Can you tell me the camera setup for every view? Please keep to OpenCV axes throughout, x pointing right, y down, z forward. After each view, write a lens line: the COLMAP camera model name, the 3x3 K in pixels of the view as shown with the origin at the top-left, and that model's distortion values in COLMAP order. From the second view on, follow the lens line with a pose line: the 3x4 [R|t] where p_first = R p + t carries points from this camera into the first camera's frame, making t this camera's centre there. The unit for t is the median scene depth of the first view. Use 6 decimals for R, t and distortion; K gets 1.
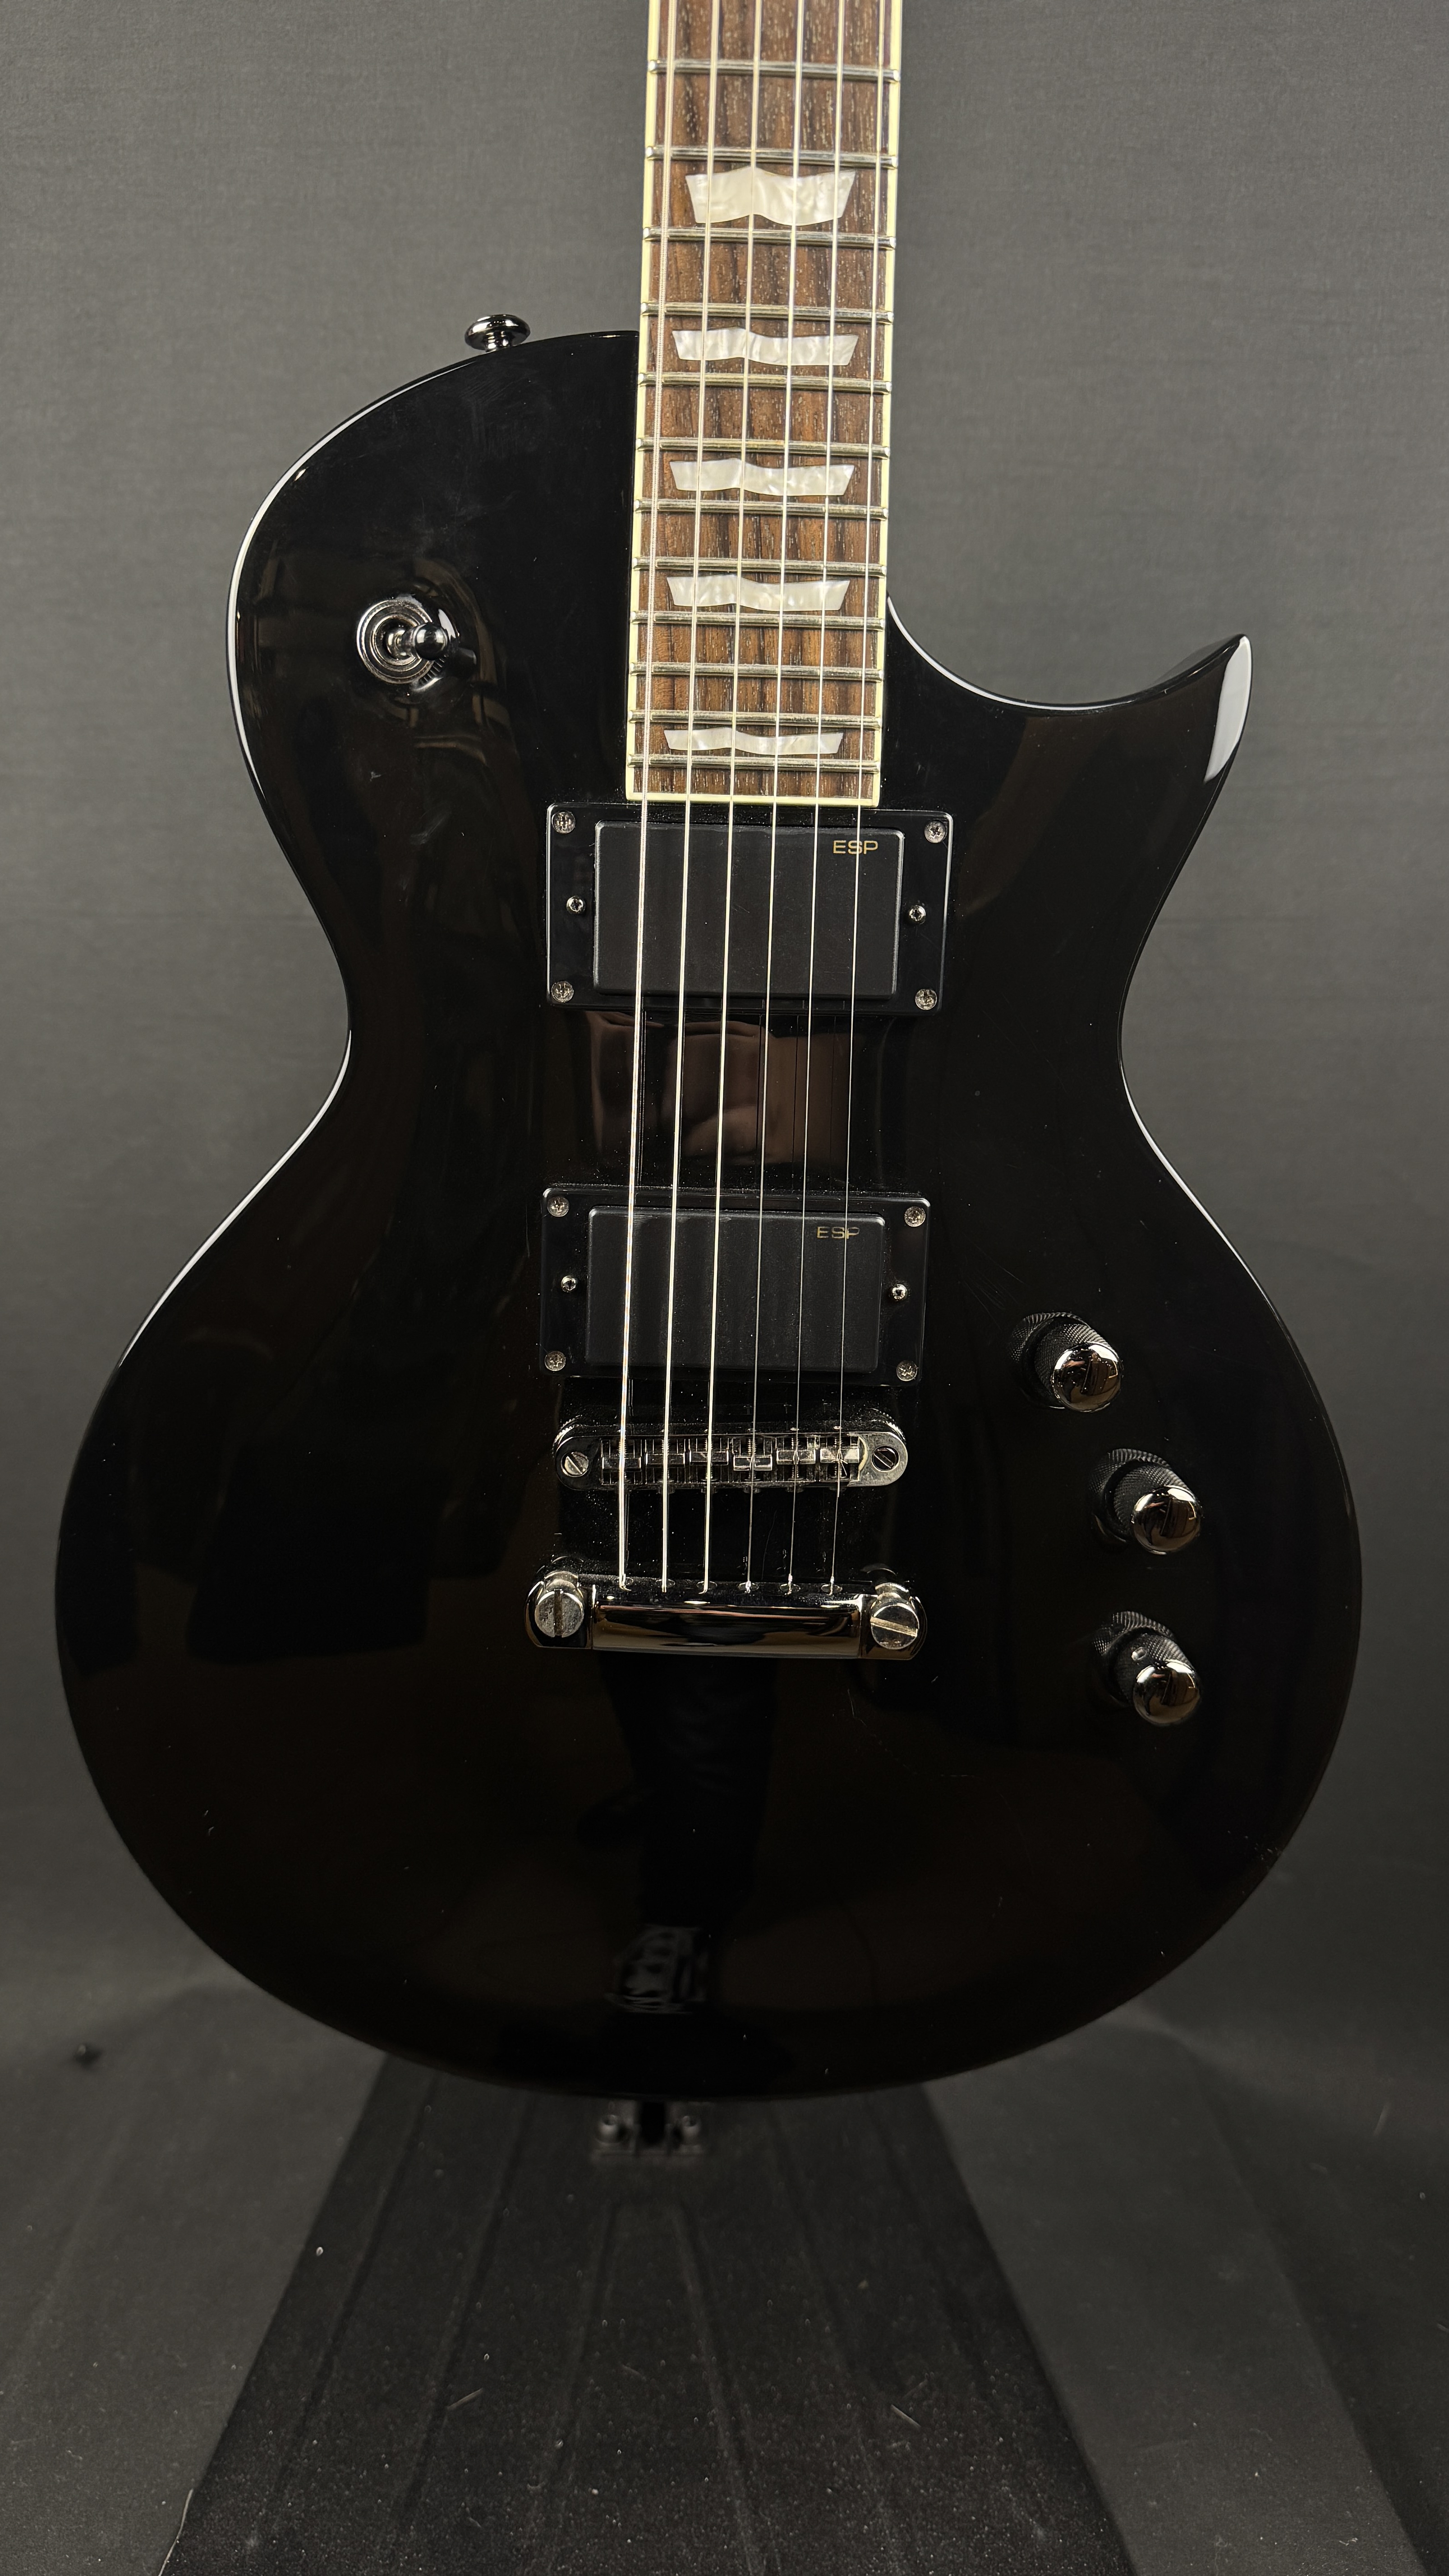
lens RADIAL K [[1843.8, 0, 724.5], [0, 1843.8, 1288.0], [0, 0, 1]] dist [-0.007456, -0.010659]
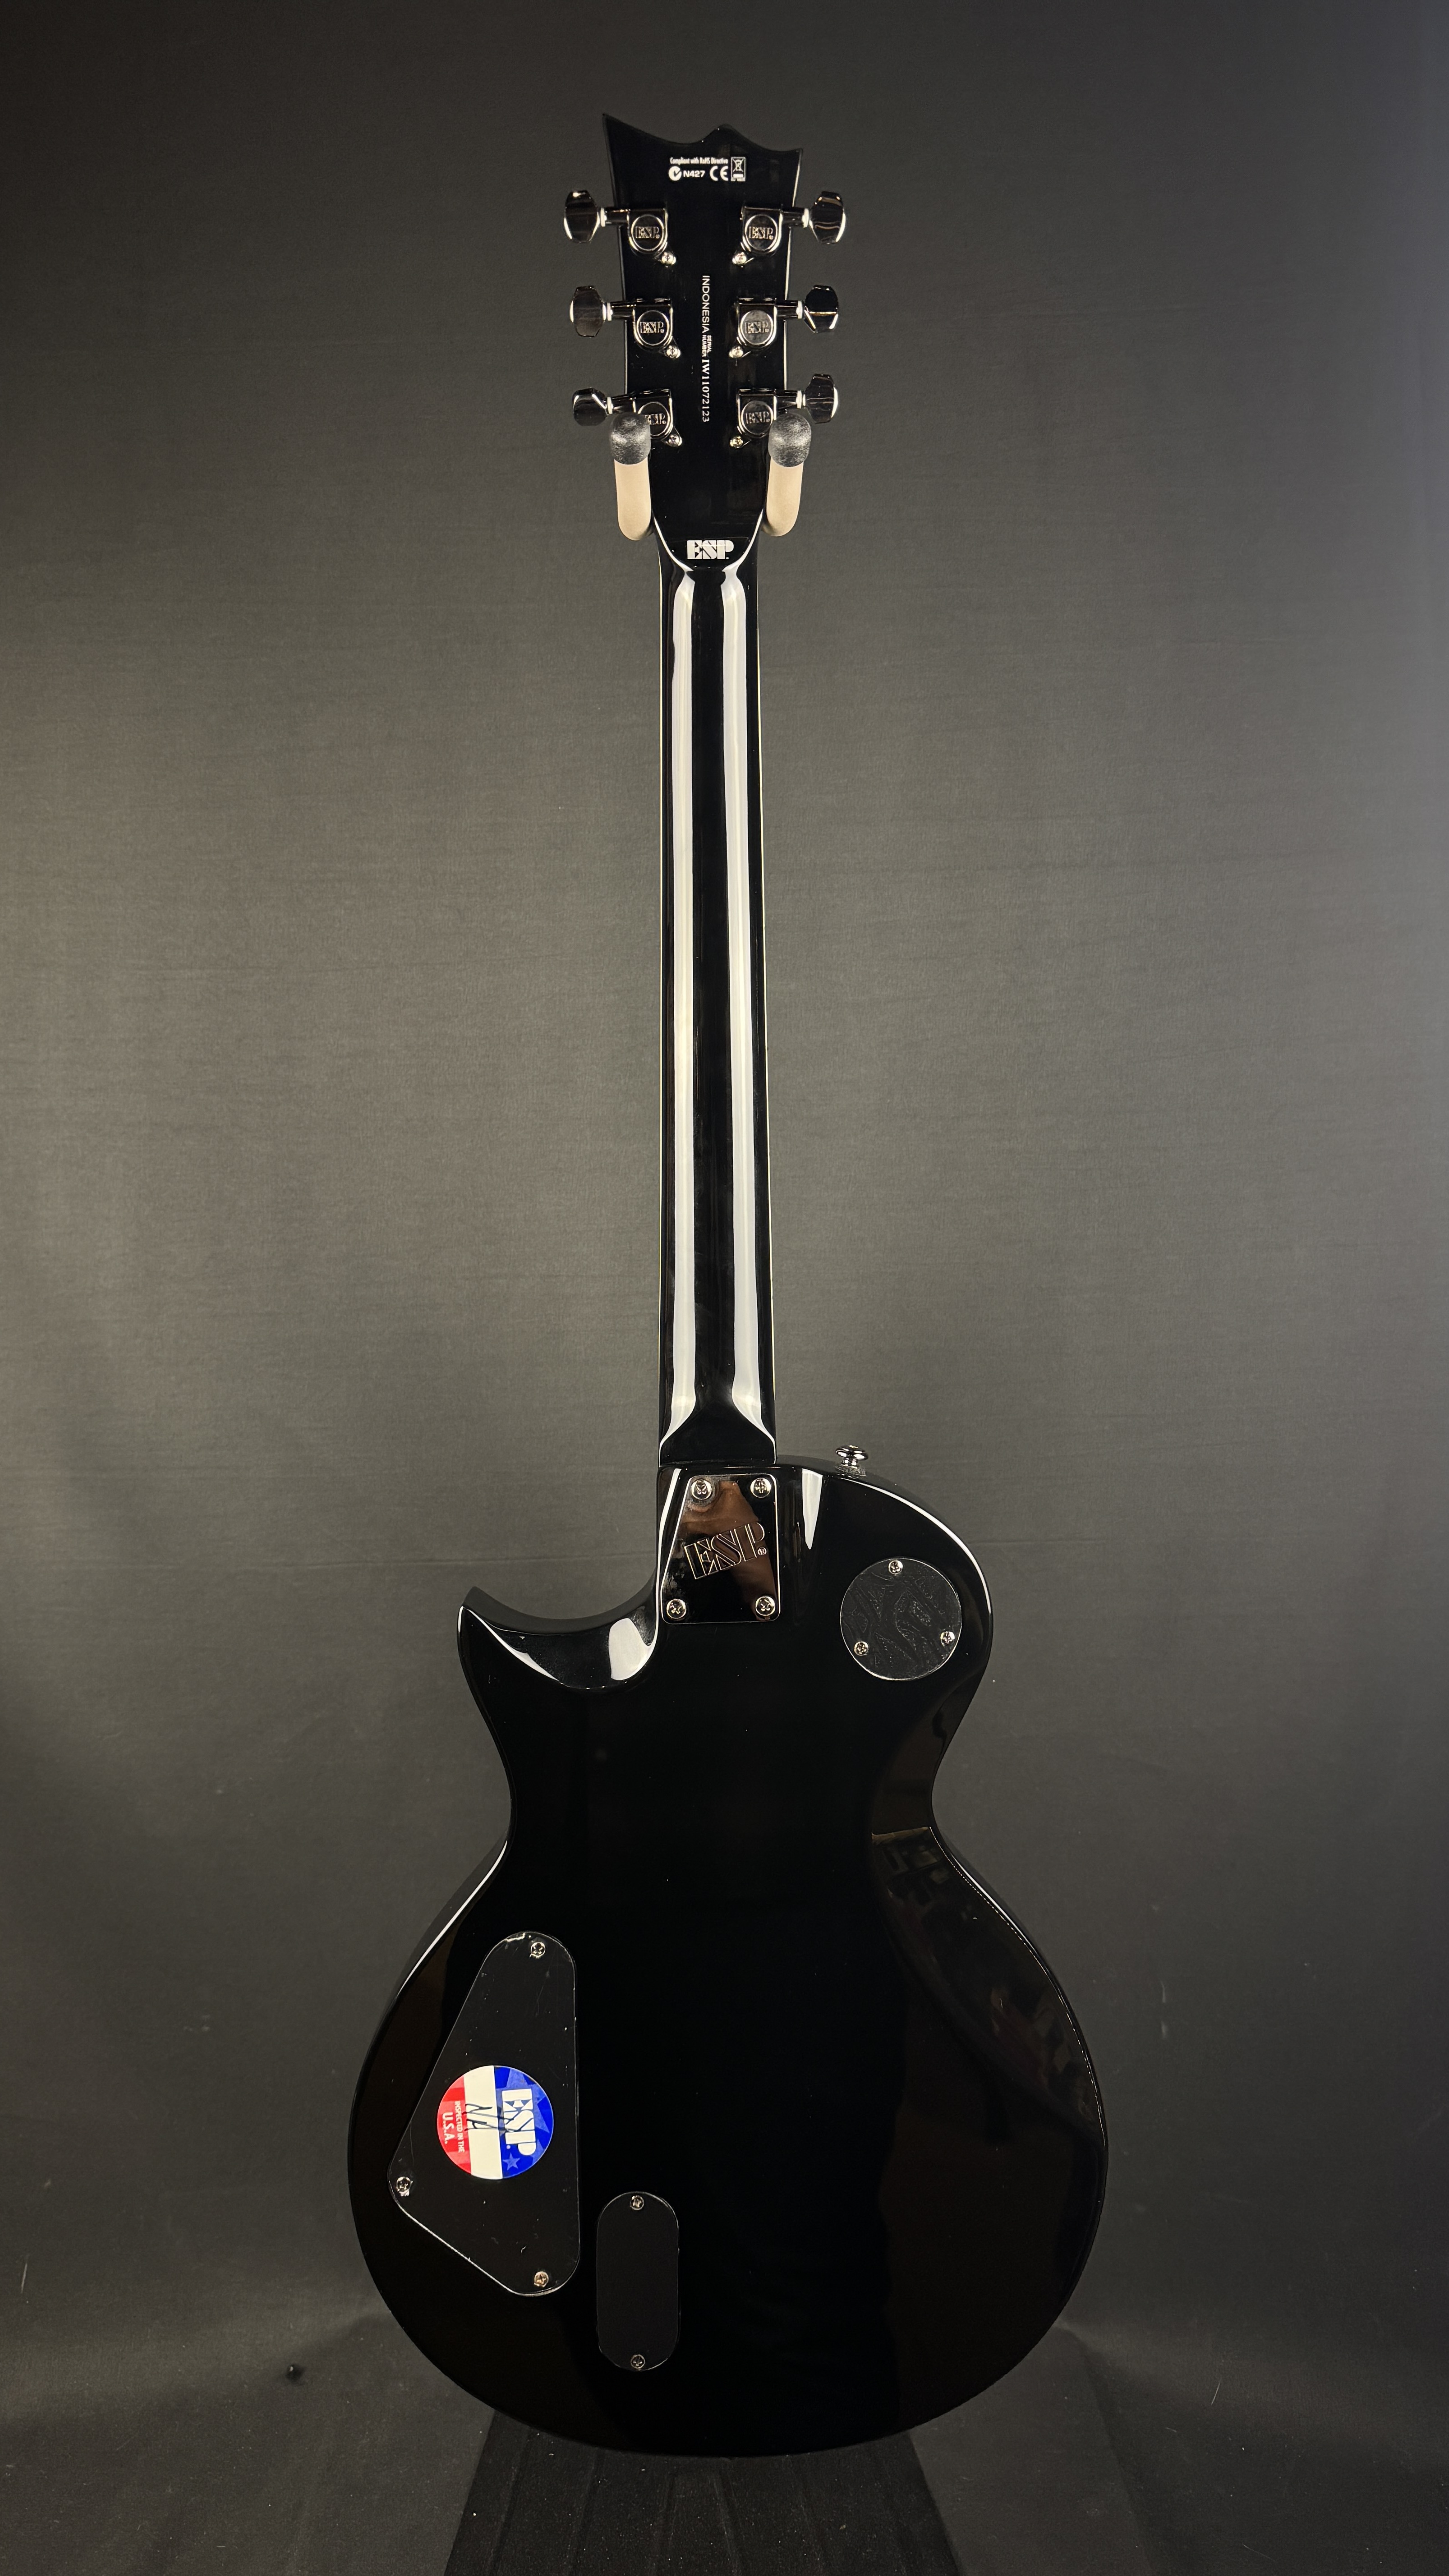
lens RADIAL K [[1771.5, 0, 709.4], [0, 1771.5, 1294.3], [0, 0, 1]] dist [-0.015644, 0.001654]
pose [[0.999181, -0.039275, -0.009736, 0.024395], [0.037799, 0.991830, -0.121837, -0.317622], [0.014441, 0.121369, 0.992502, -0.612124]]
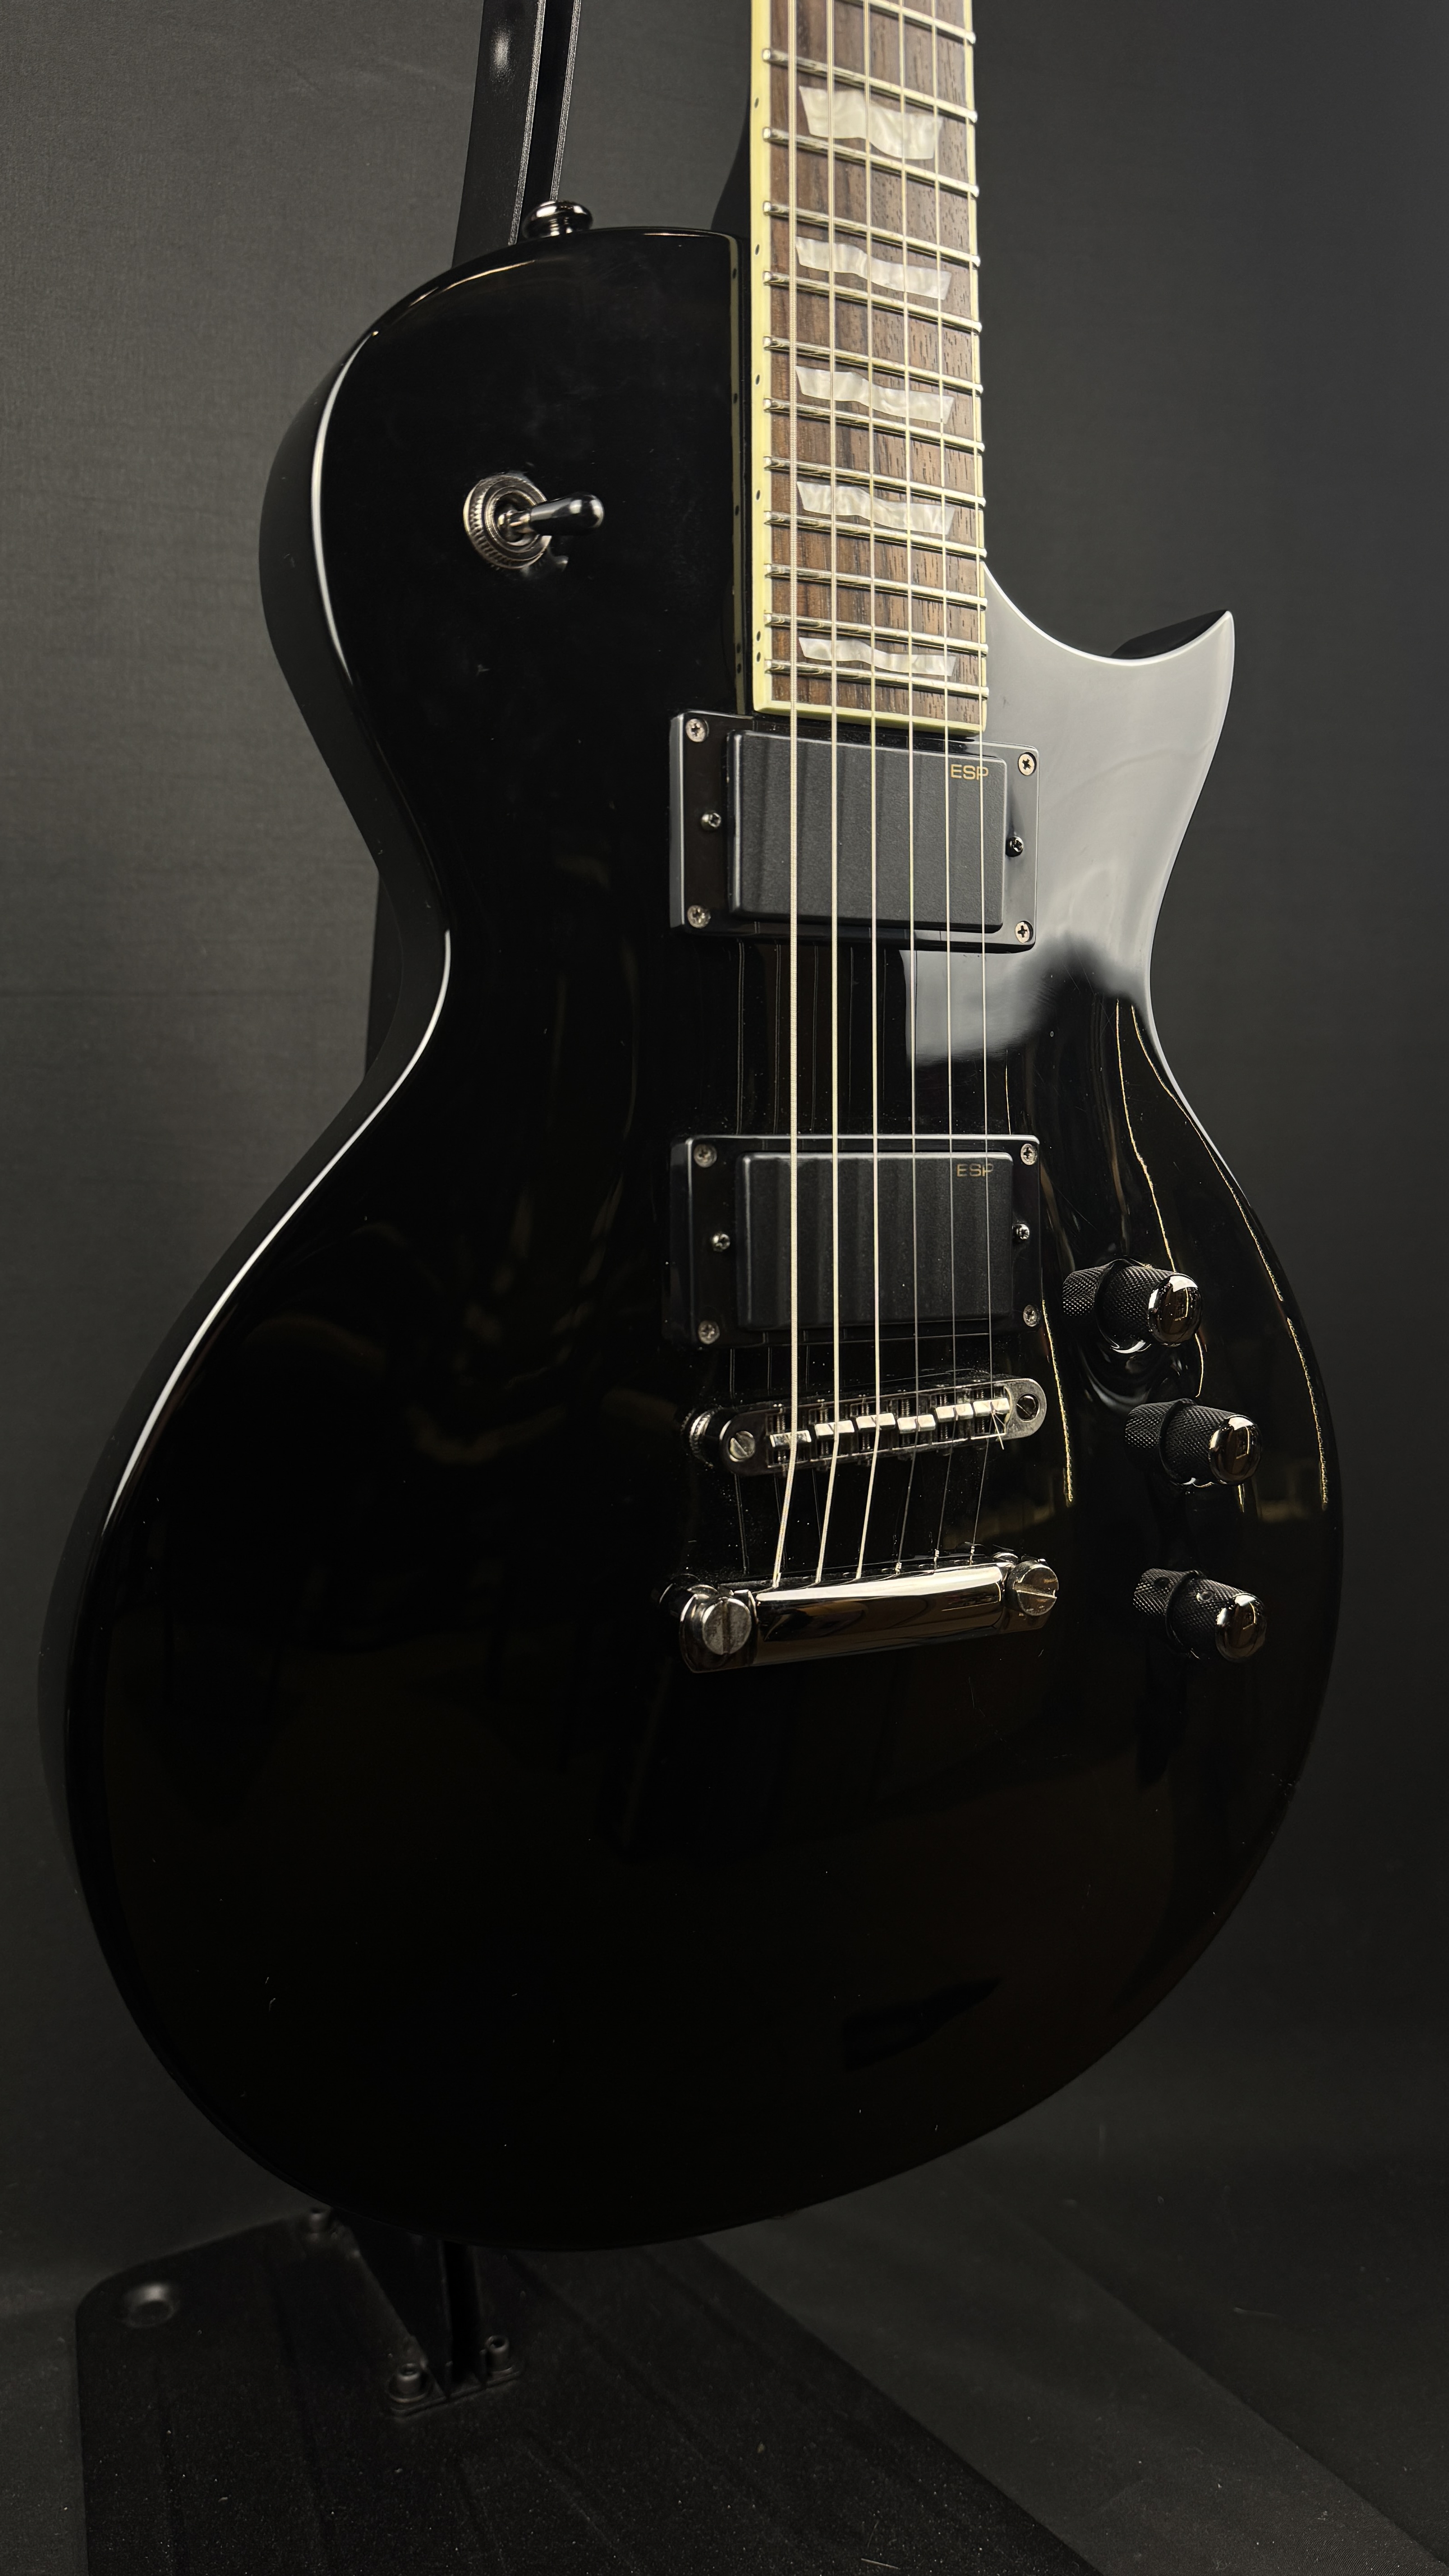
lens RADIAL K [[1843.2, 0, 713.1], [0, 1843.2, 1284.8], [0, 0, 1]] dist [-0.008800, -0.006378]
pose [[0.895436, -0.063223, 0.440679, -0.349602], [0.117496, 0.988329, -0.096952, 0.075602], [-0.429407, 0.138592, 0.892414, 0.152957]]
